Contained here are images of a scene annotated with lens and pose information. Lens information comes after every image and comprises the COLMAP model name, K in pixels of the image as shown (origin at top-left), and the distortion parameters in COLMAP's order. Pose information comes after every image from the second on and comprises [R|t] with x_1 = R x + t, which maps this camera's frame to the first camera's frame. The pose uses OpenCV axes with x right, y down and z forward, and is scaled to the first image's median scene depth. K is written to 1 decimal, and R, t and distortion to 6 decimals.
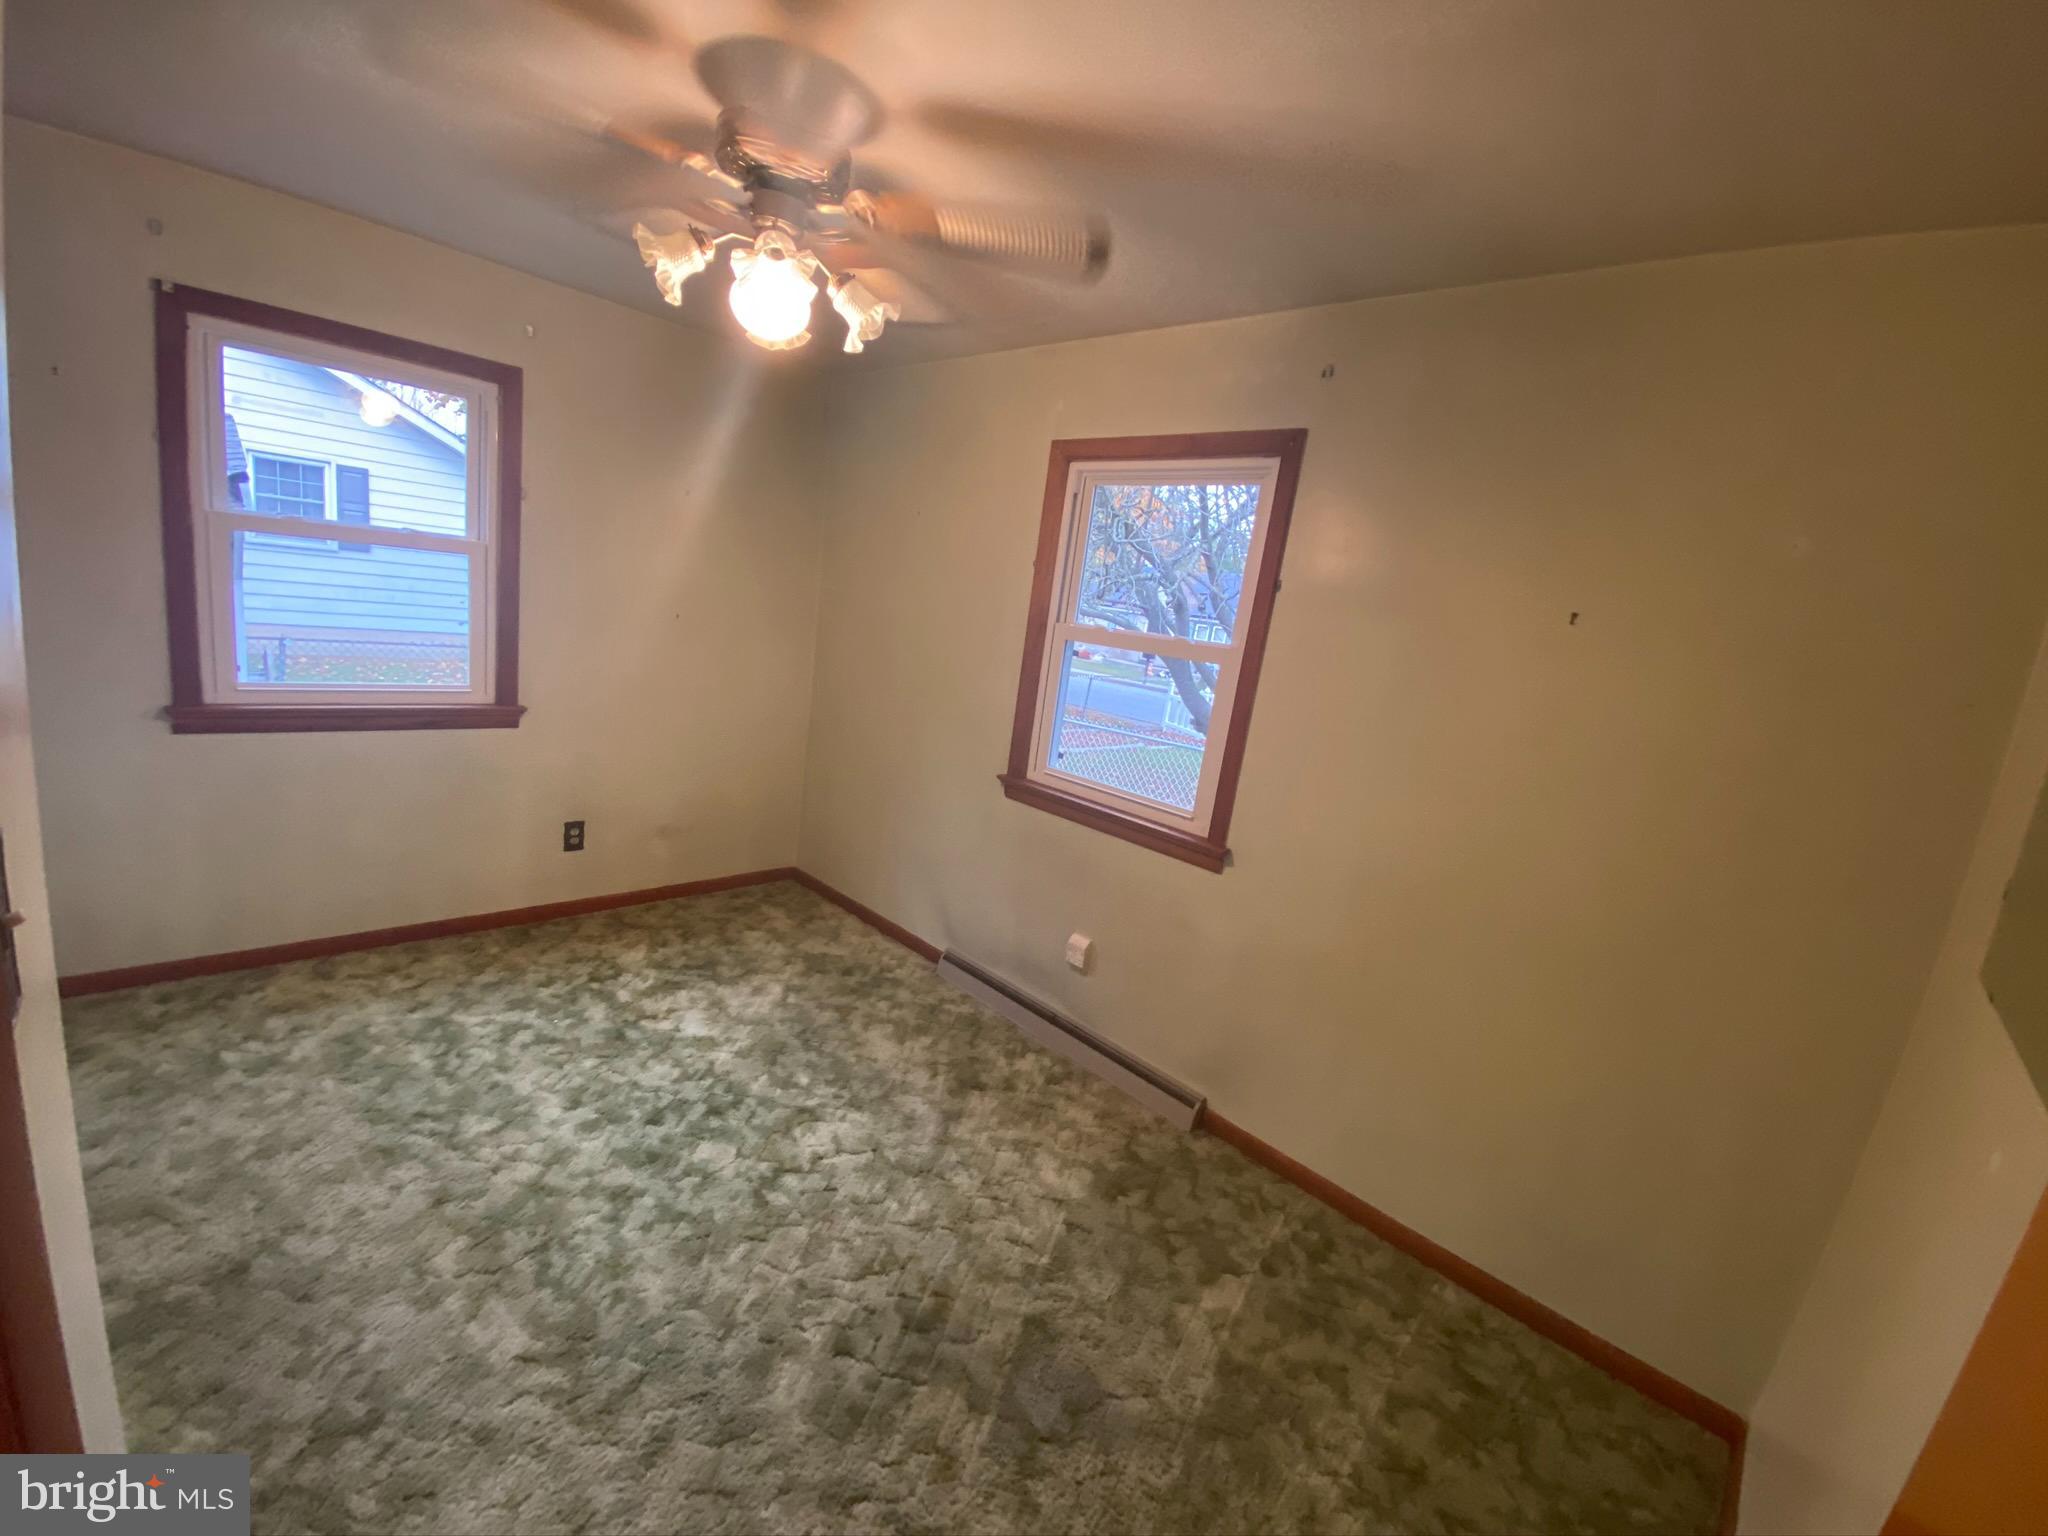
lens RADIAL K [[831.4, 0, 1024.0], [0, 831.4, 768.0], [0, 0, 1]] dist [0.033042, -0.027701]
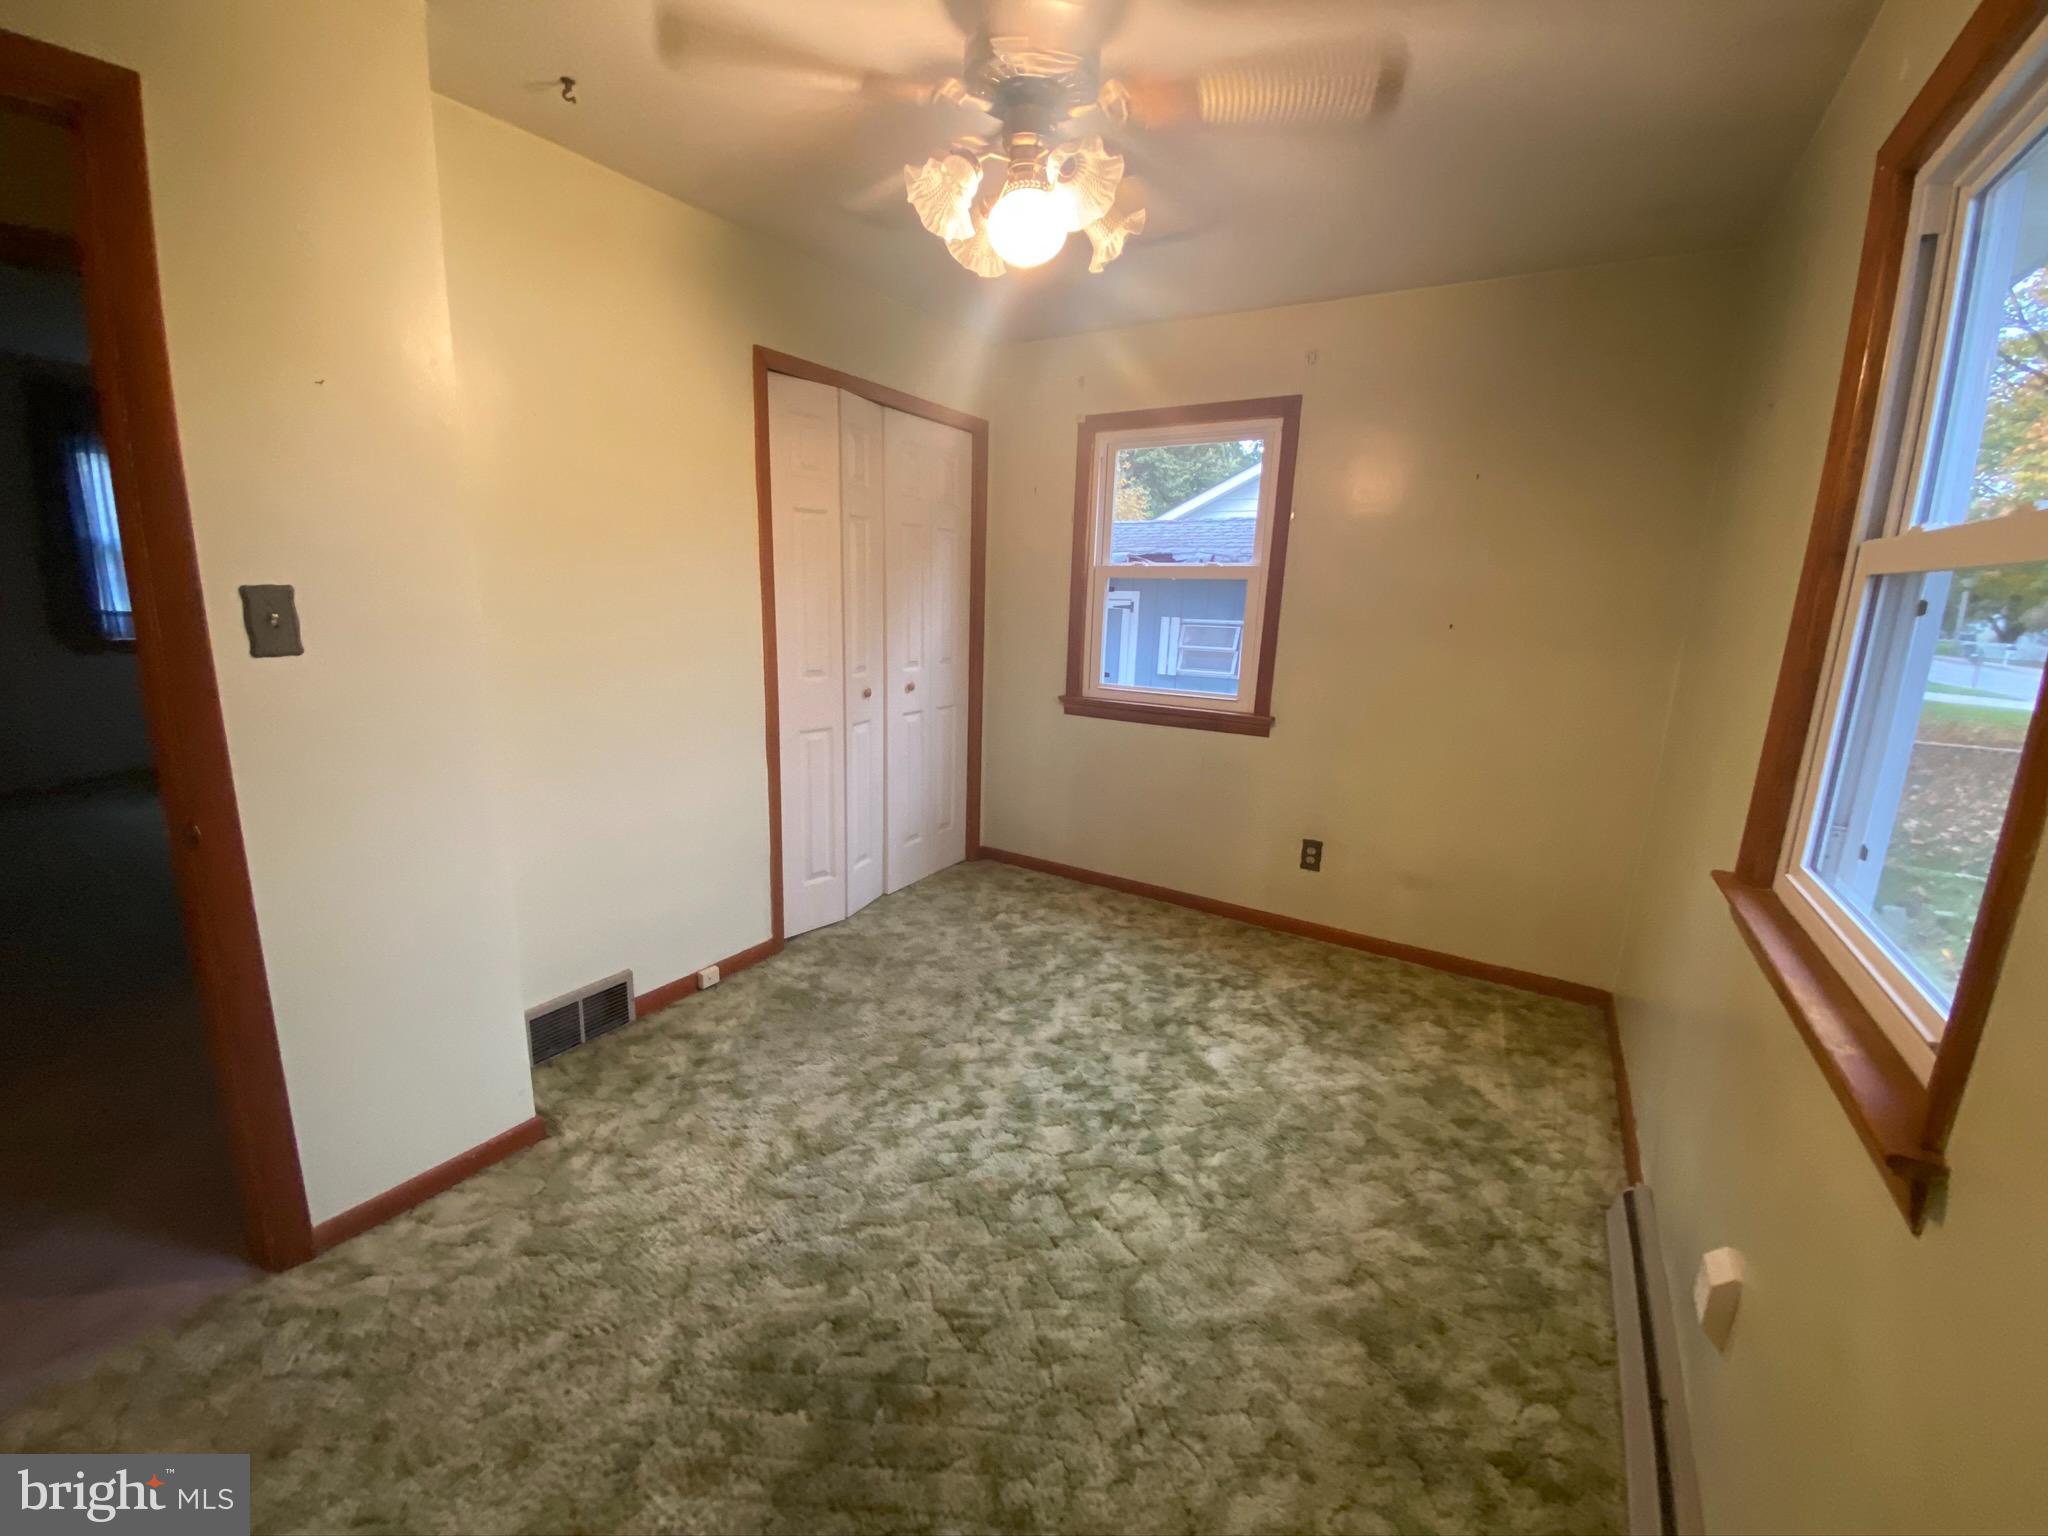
lens RADIAL K [[831.4, 0, 1024.0], [0, 831.4, 768.0], [0, 0, 1]] dist [0.033042, -0.027701]
pose [[0.214783, 0.088753, -0.972621, 0.426959], [-0.200332, 0.978691, 0.045068, 0.005320], [0.955895, 0.185167, 0.227986, 0.550248]]
